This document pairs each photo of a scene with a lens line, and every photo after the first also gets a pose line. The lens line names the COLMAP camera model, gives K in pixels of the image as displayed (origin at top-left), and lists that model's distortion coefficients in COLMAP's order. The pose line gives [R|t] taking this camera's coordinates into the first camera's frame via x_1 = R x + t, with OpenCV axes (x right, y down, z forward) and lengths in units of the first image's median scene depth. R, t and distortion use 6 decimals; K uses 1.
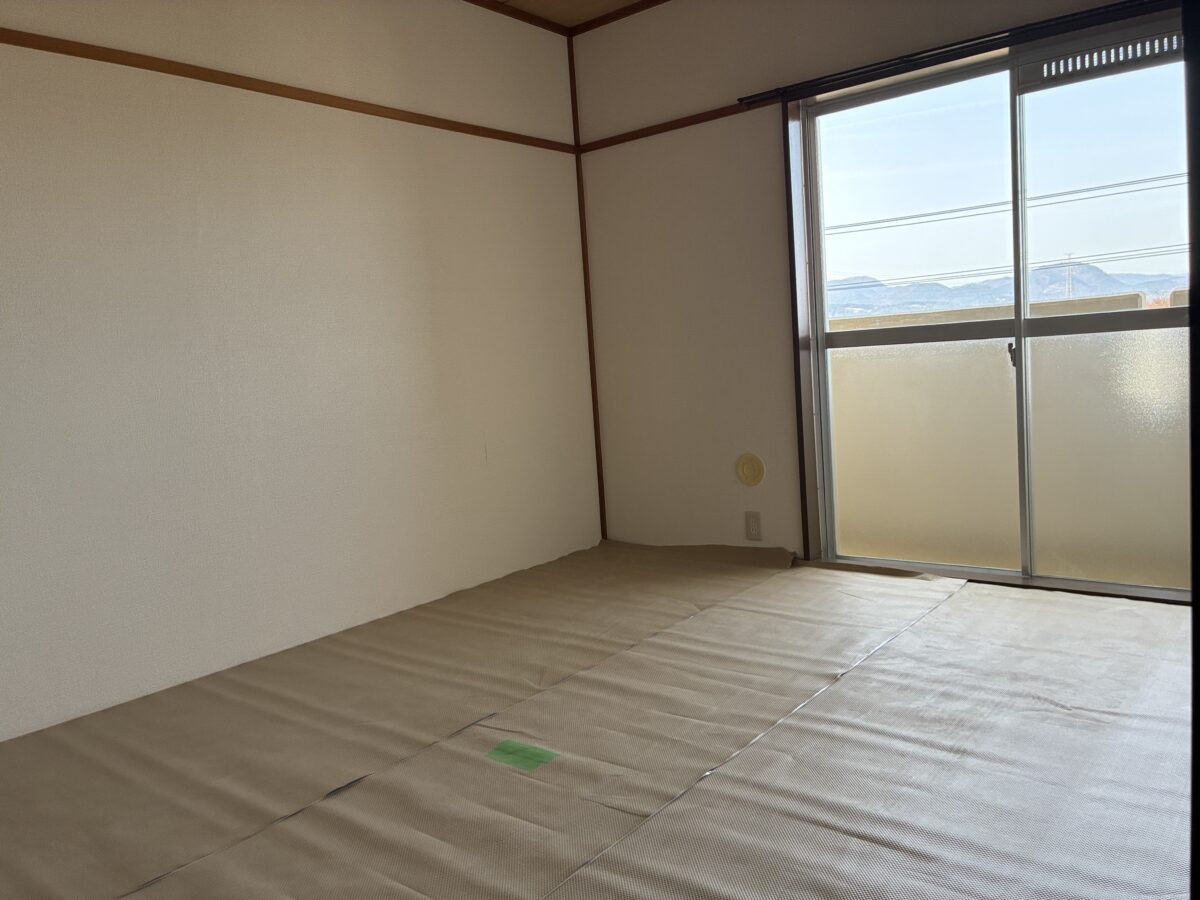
lens RADIAL K [[900.4, 0, 600.0], [0, 900.4, 450.0], [0, 0, 1]] dist [0.025532, 0.002774]
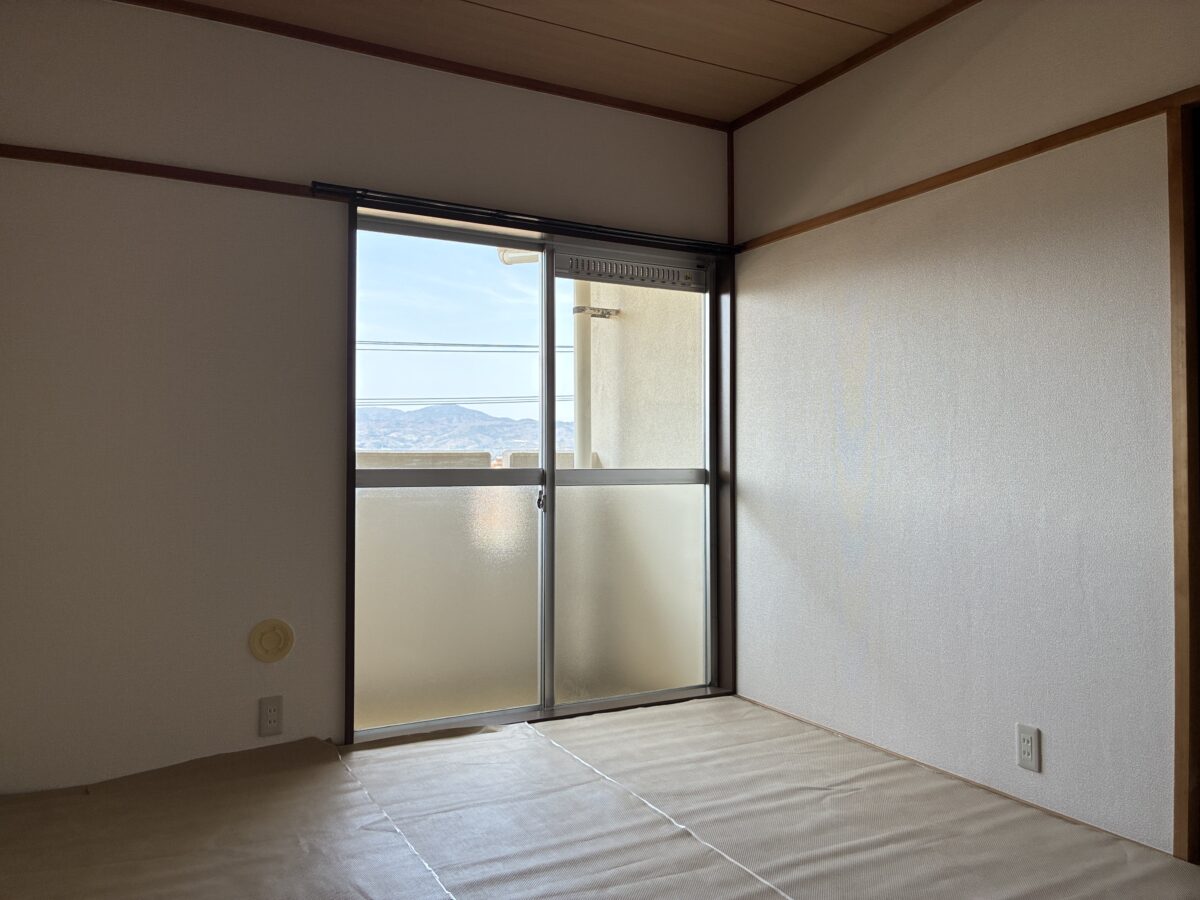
lens RADIAL K [[900.4, 0, 600.0], [0, 900.4, 450.0], [0, 0, 1]] dist [0.025532, 0.002774]
pose [[0.393600, 0.086145, 0.915237, -0.475678], [0.070915, 0.989788, -0.123659, -0.025038], [-0.916542, 0.113576, 0.383472, 0.470131]]
